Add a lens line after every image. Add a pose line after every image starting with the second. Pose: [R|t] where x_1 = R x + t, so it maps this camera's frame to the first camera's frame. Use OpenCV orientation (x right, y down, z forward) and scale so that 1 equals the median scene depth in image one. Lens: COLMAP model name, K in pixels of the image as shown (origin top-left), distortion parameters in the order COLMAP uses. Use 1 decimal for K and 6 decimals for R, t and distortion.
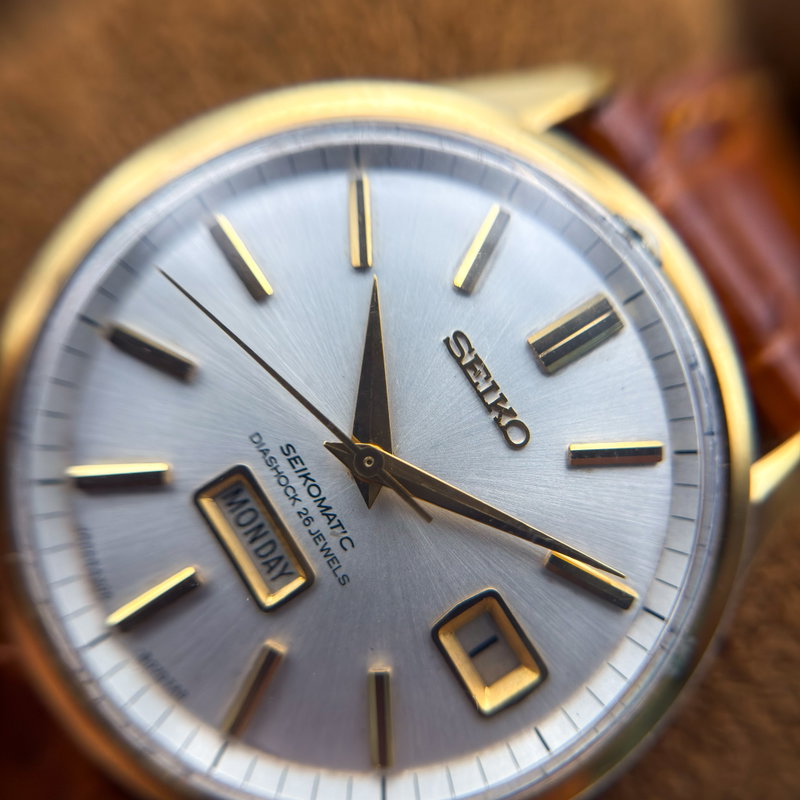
lens RADIAL K [[945.2, 0, 399.9], [0, 945.2, 415.0], [0, 0, 1]] dist [0.693310, -0.003883]
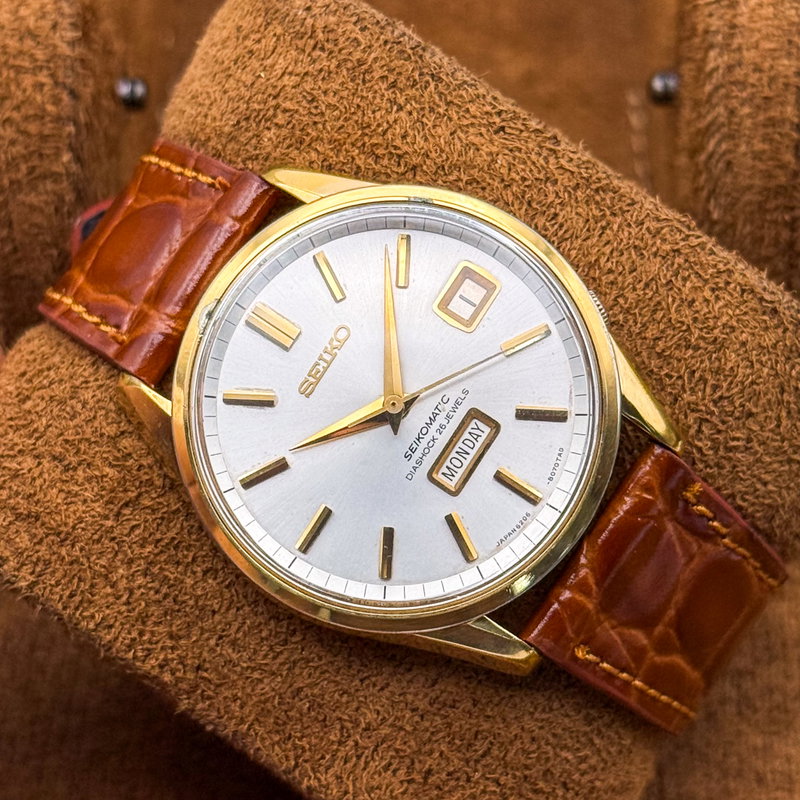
lens RADIAL K [[2691.4, 0, 388.1], [0, 2691.4, 399.9], [0, 0, 1]] dist [0.102247, 1.642209]
pose [[-0.407277, -0.903160, 0.135749, -0.636731], [0.911772, -0.410684, 0.003173, 0.030375], [0.052884, 0.125065, 0.990738, -3.535162]]
